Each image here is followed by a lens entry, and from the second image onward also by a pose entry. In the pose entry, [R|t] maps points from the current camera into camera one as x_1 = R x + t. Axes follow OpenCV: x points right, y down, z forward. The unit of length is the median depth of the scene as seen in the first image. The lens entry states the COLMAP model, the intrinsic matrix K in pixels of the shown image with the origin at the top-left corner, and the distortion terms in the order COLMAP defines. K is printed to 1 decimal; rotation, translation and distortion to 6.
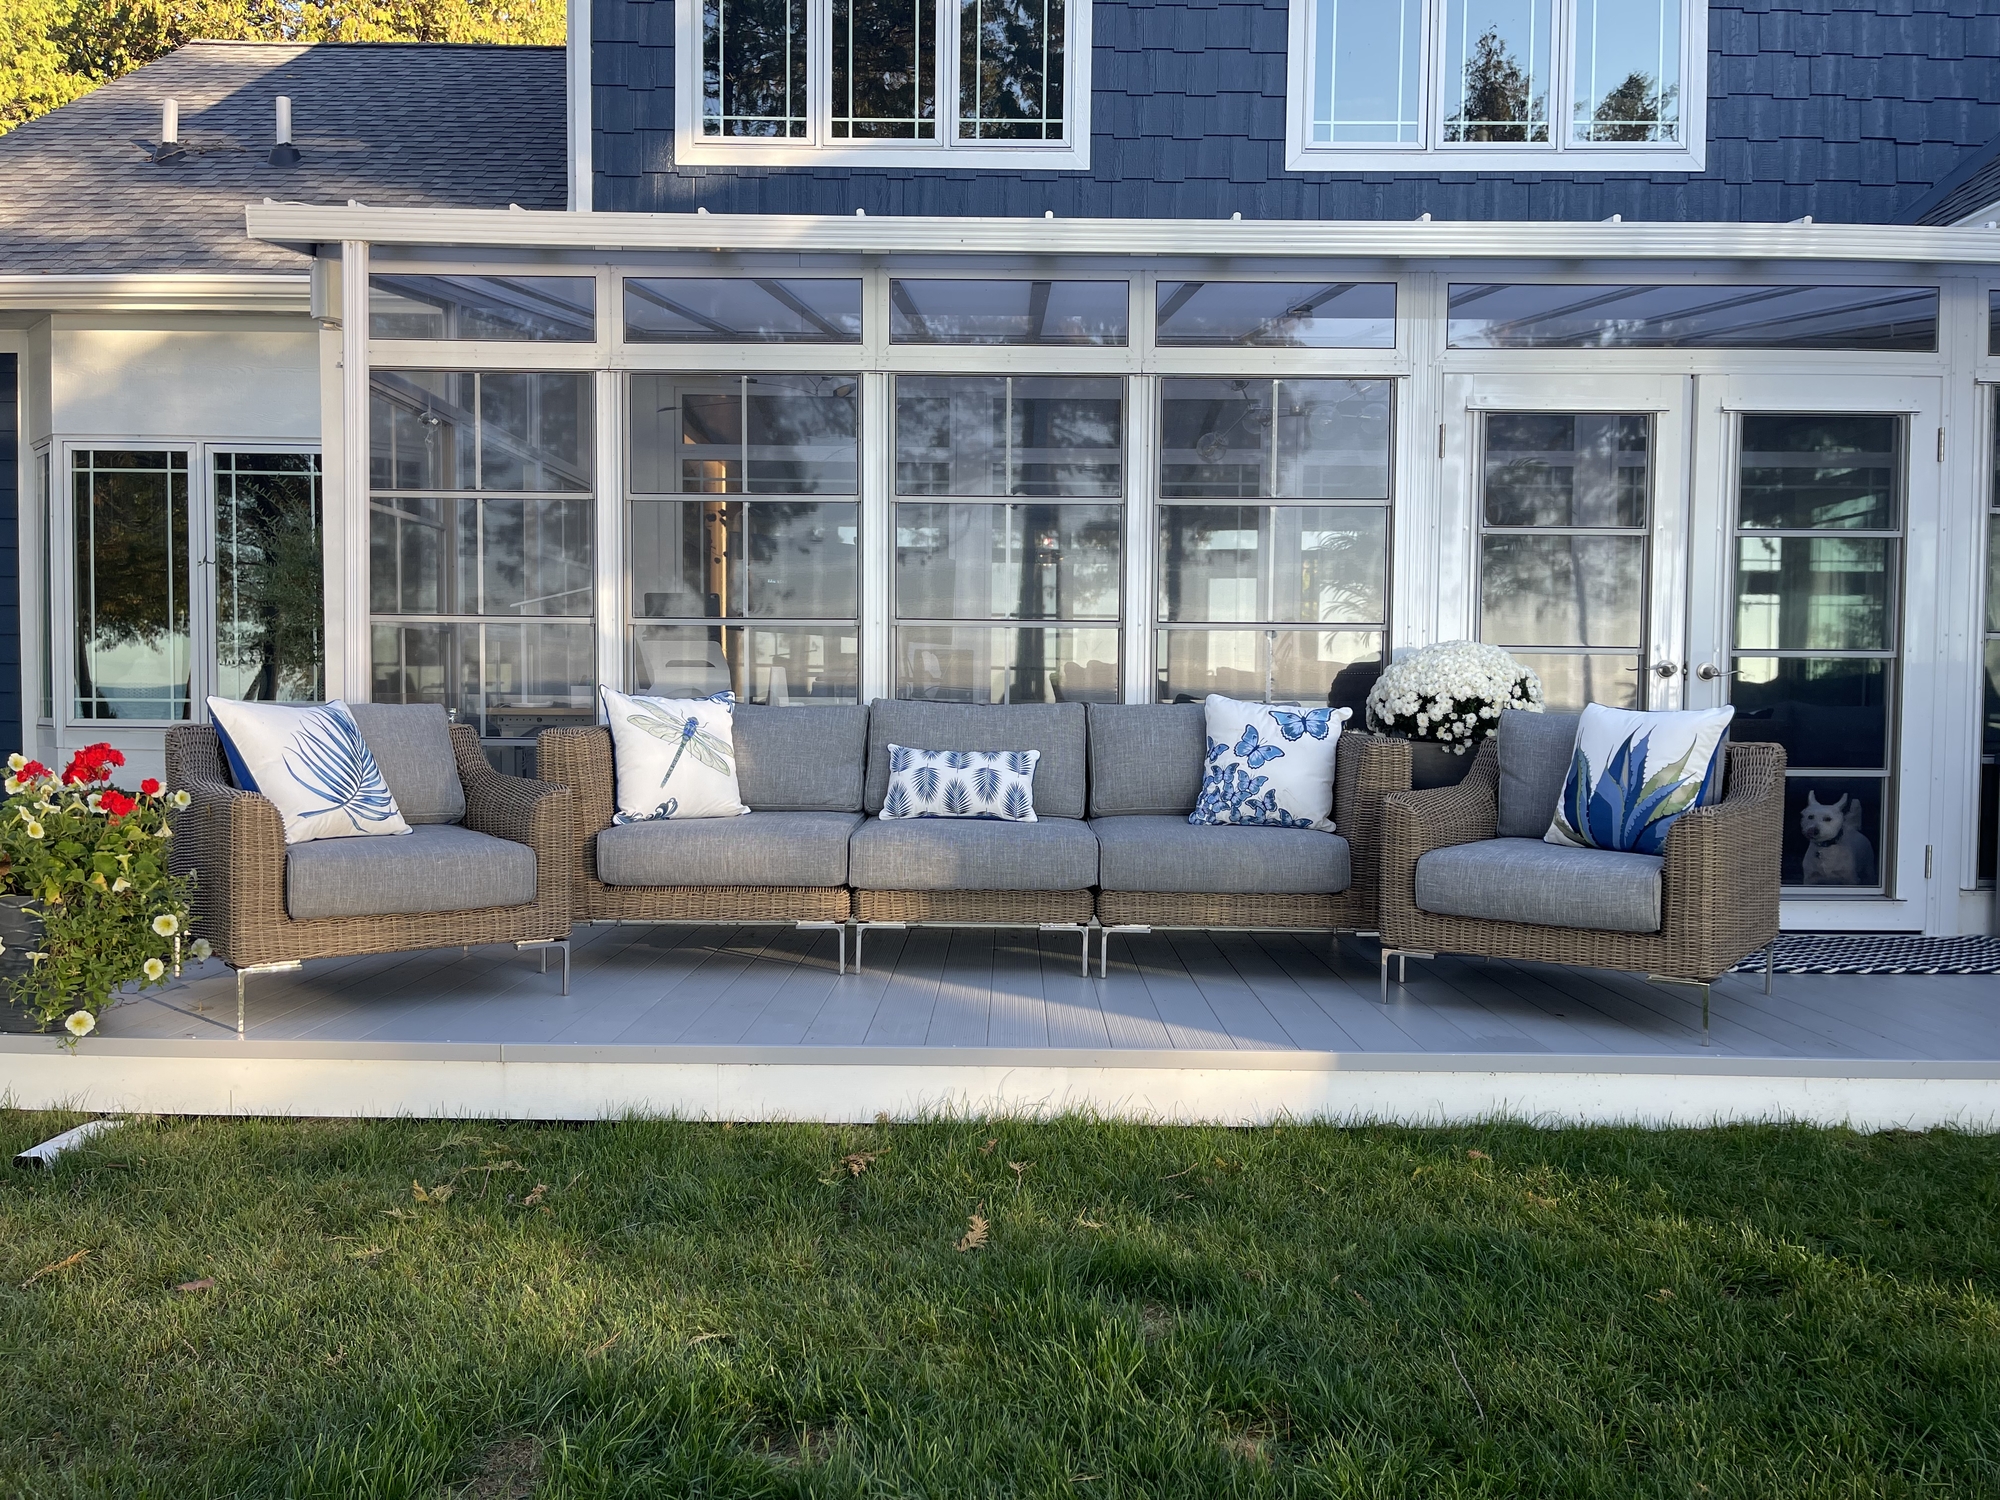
lens RADIAL K [[1492.3, 0, 993.8], [0, 1492.3, 750.3], [0, 0, 1]] dist [0.077148, -0.113223]
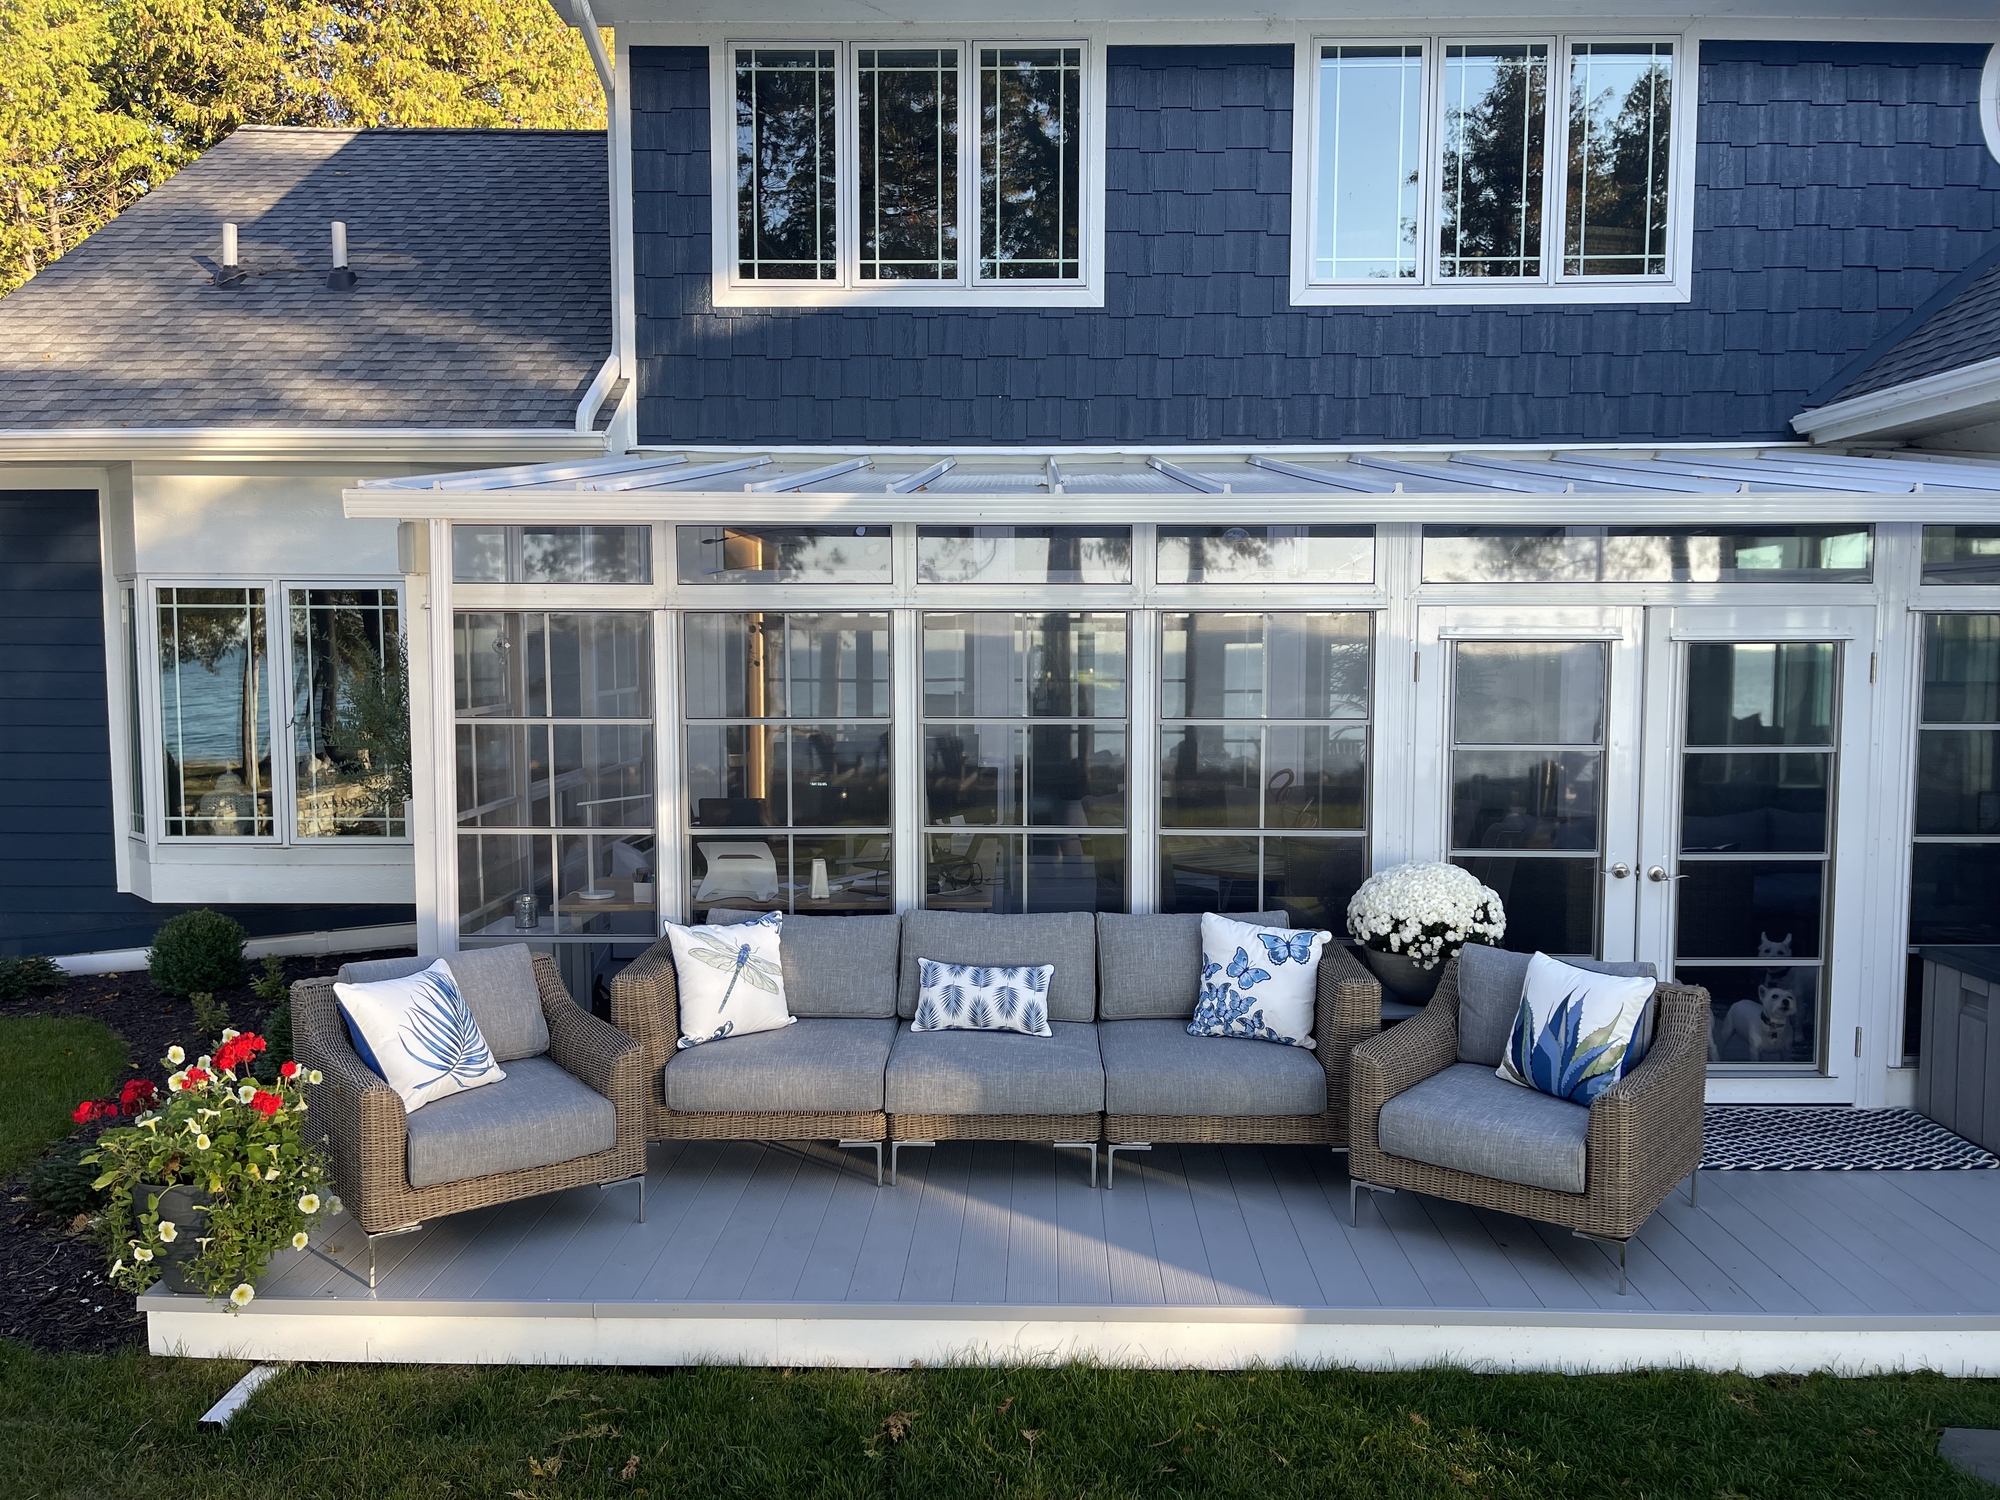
lens RADIAL K [[1481.7, 0, 1004.8], [0, 1481.7, 766.1], [0, 0, 1]] dist [0.065911, -0.092184]
pose [[0.999882, -0.007735, -0.013242, 0.010199], [0.008206, 0.999322, 0.035888, -0.194092], [0.012955, -0.035993, 0.999268, -0.111189]]
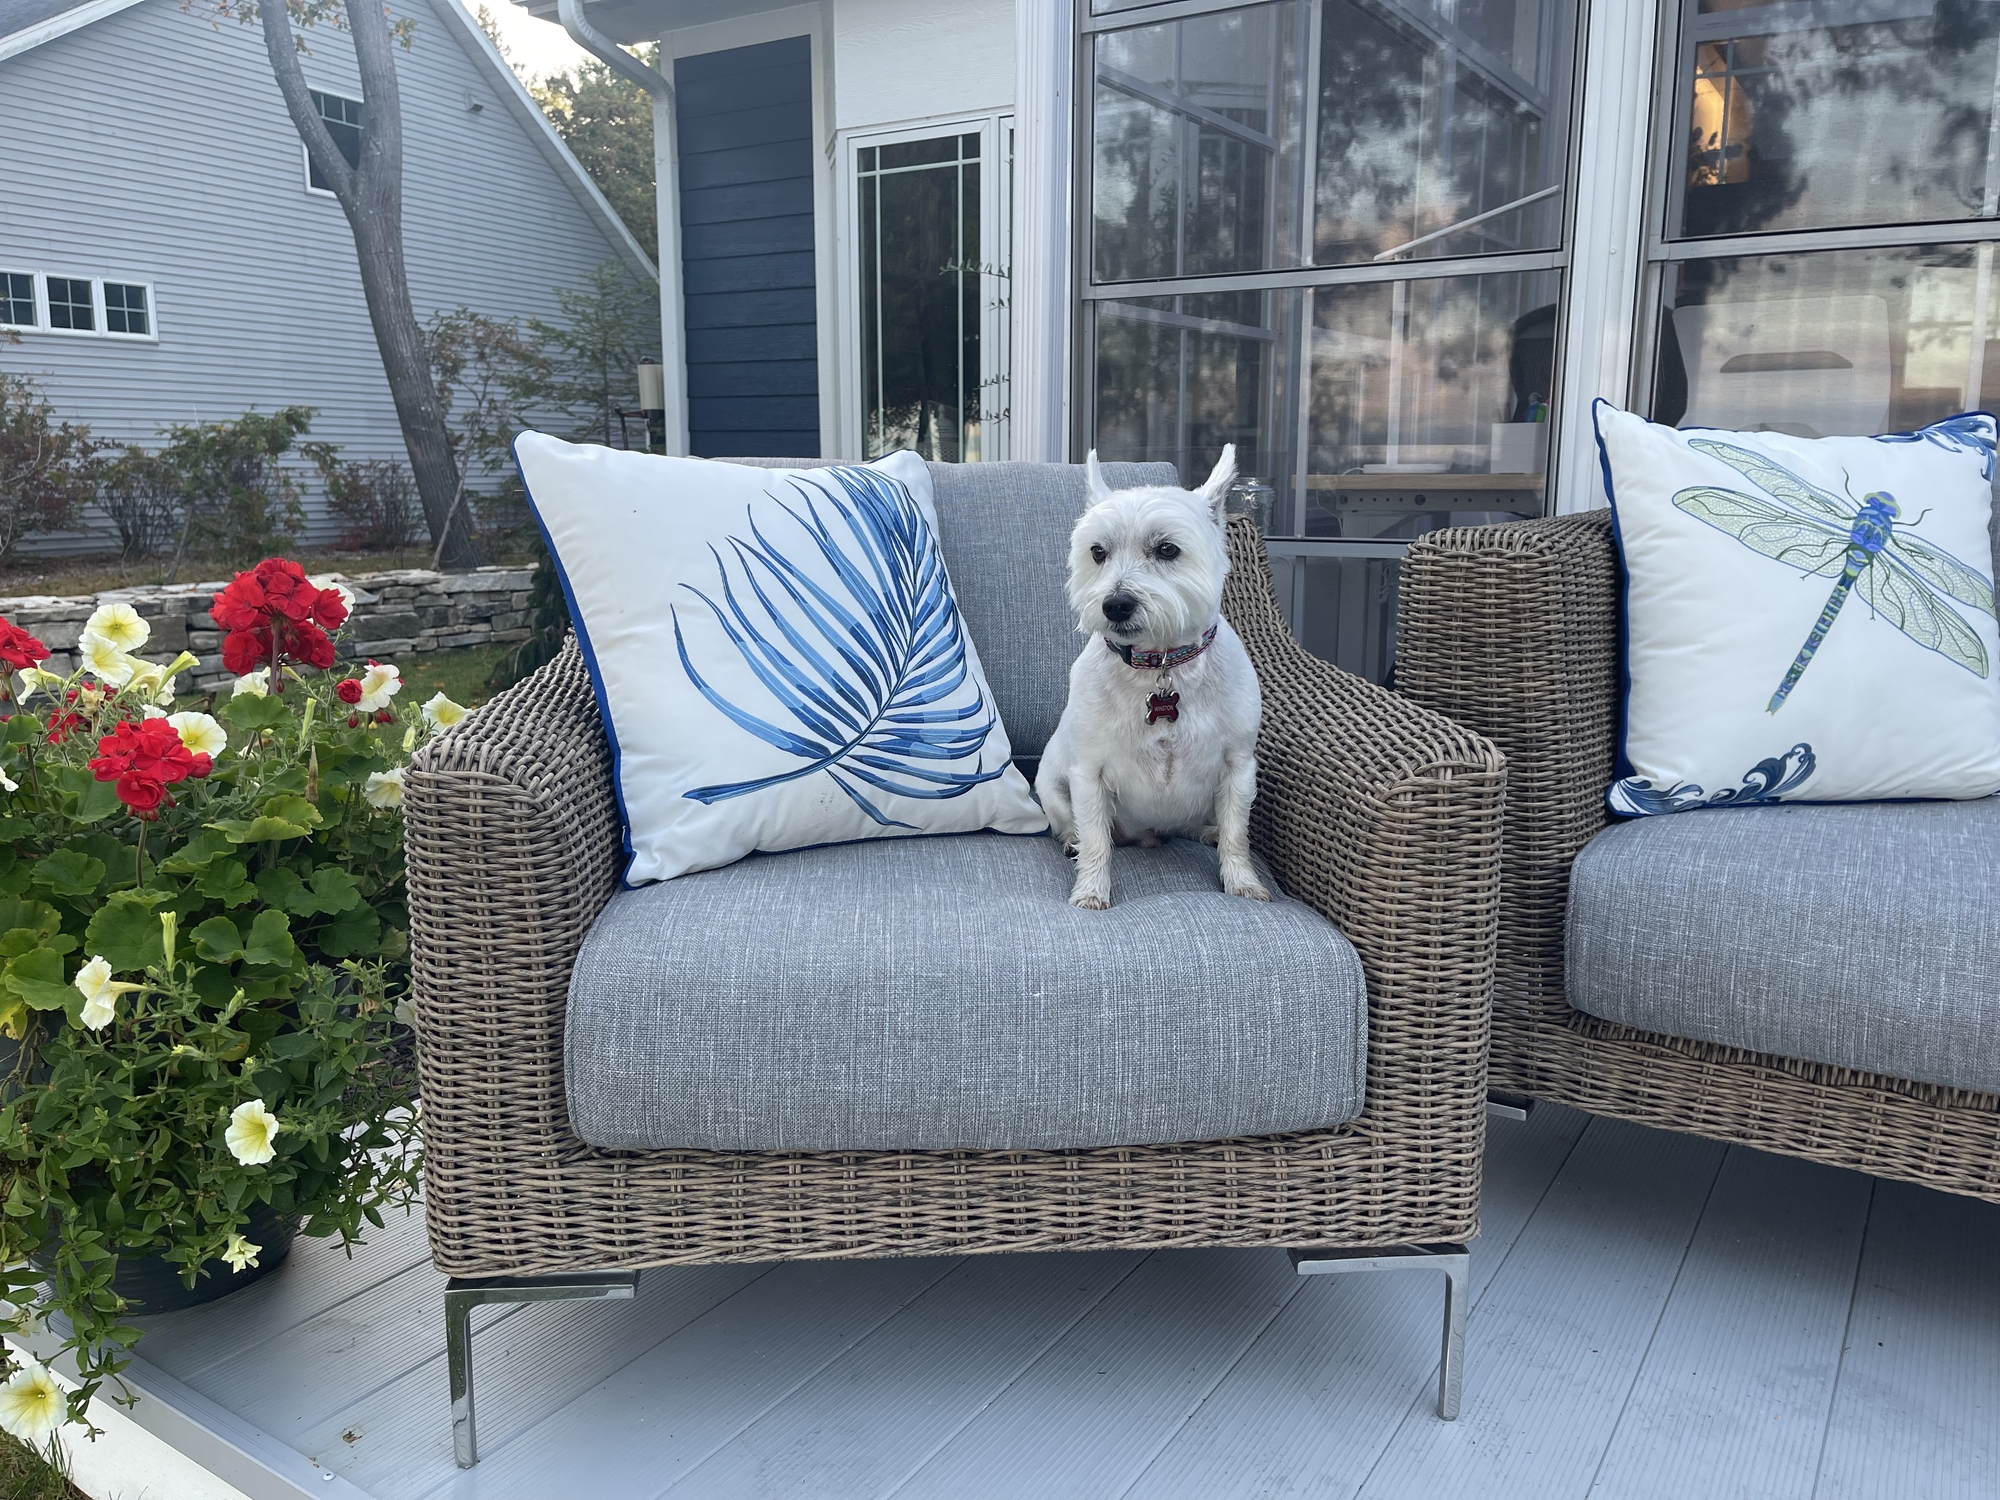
lens RADIAL K [[1497.0, 0, 933.4], [0, 1497.0, 825.7], [0, 0, 1]] dist [0.002190, -0.068167]
pose [[0.824498, 0.119668, -0.553067, -0.183764], [-0.007670, 0.979656, 0.200537, -0.014091], [0.565813, -0.161100, 0.808642, 0.607154]]
